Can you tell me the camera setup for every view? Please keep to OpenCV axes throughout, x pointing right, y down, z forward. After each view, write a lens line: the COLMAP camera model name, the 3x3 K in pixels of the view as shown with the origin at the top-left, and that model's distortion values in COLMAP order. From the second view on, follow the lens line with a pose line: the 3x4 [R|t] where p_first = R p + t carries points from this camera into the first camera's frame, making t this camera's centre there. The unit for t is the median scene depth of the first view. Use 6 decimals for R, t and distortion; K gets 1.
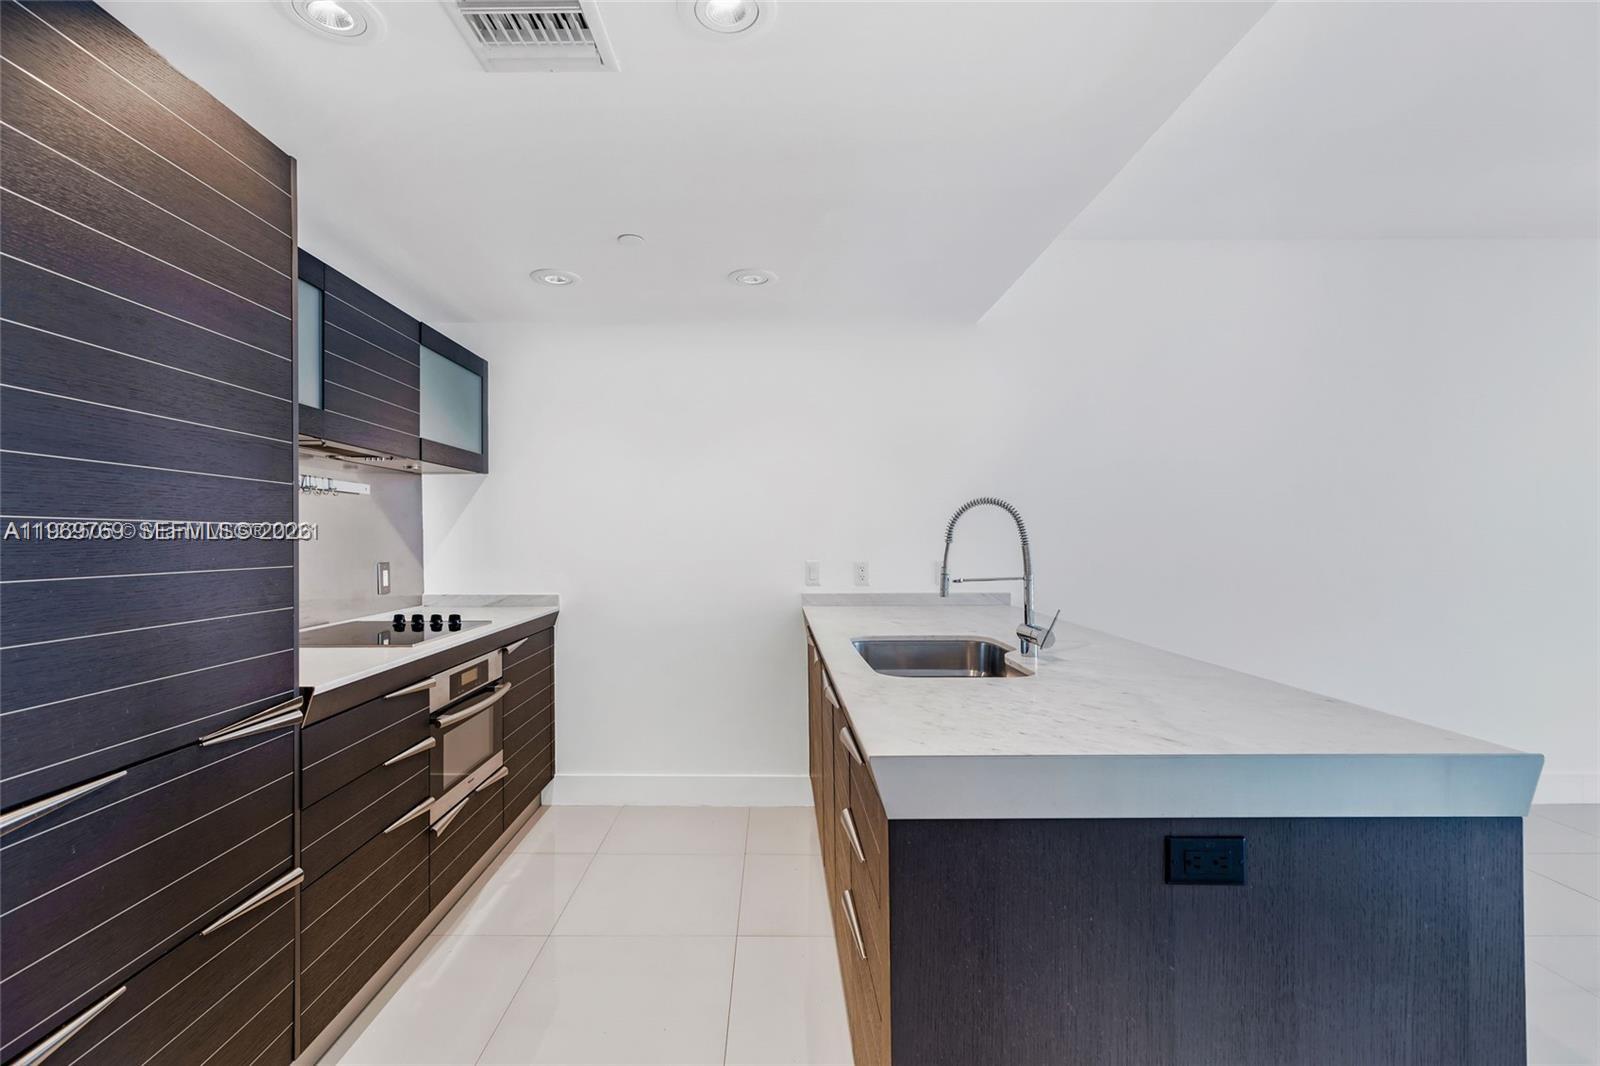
lens RADIAL K [[759.2, 0, 800.0], [0, 759.2, 533.0], [0, 0, 1]] dist [0.000420, -0.000032]
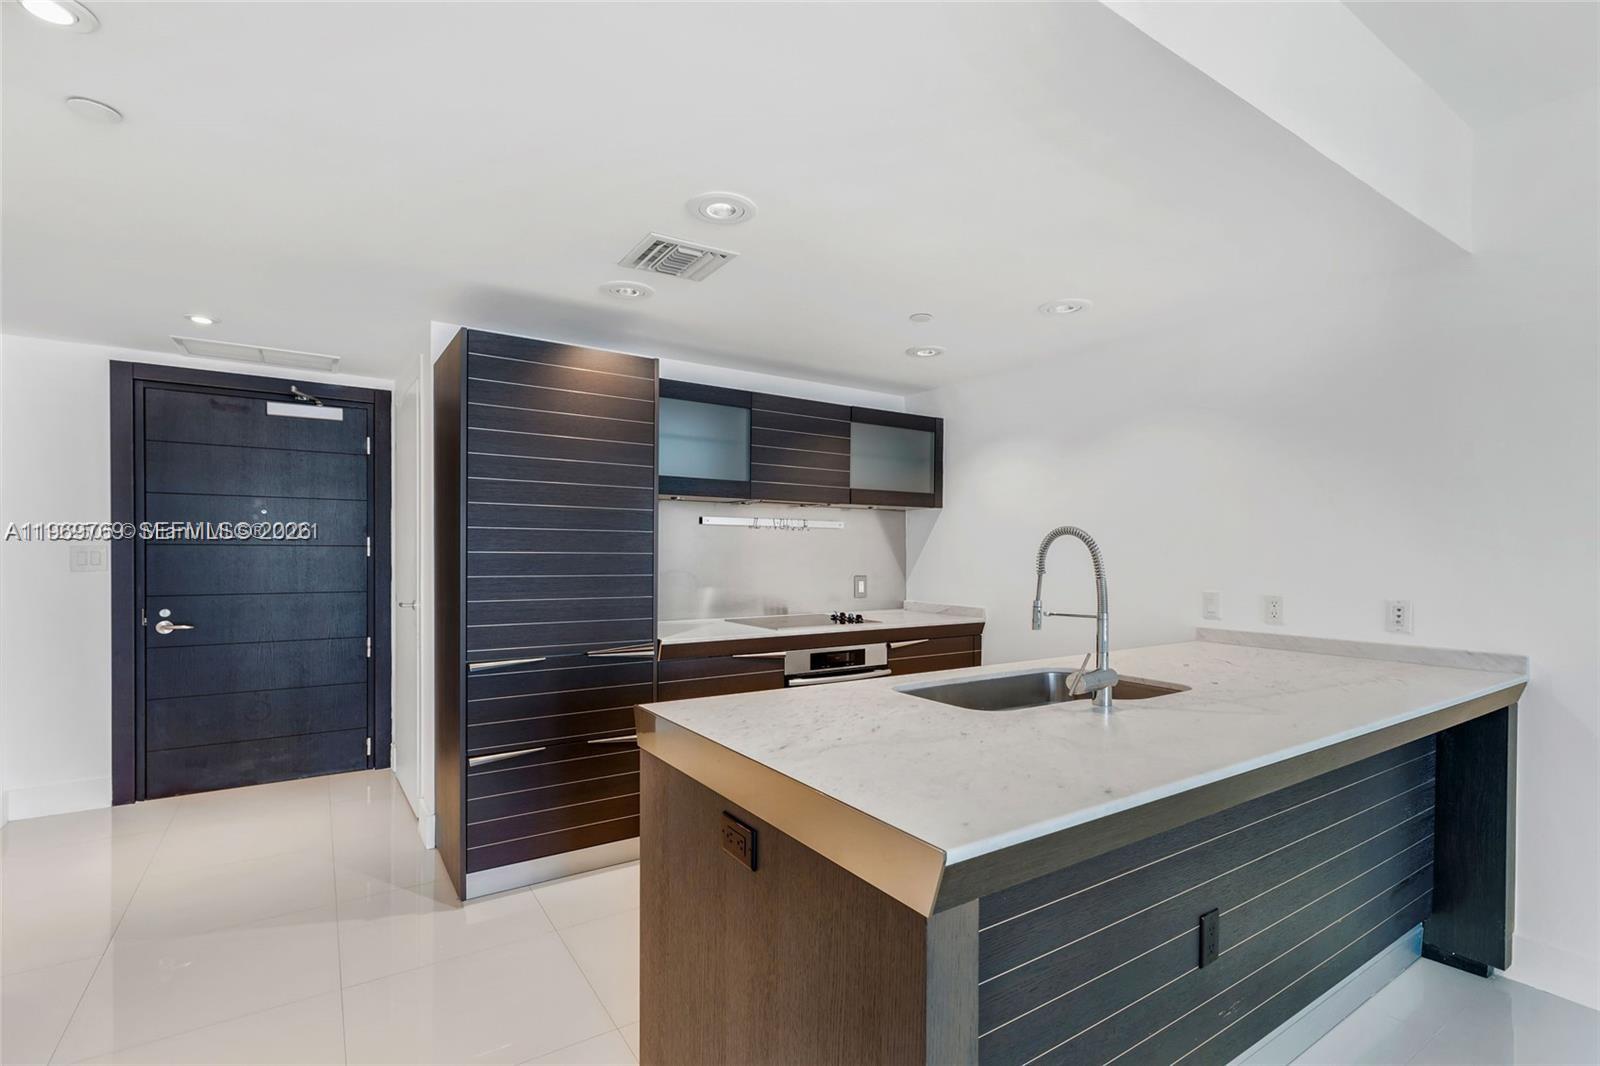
lens RADIAL K [[744.2, 0, 799.5], [0, 744.2, 554.5], [0, 0, 1]] dist [0.000153, 0.000017]
pose [[0.524959, 0.009282, -0.851077, 0.643291], [-0.003325, 0.999955, 0.008855, -0.014048], [0.851121, -0.001819, 0.524966, 0.193874]]
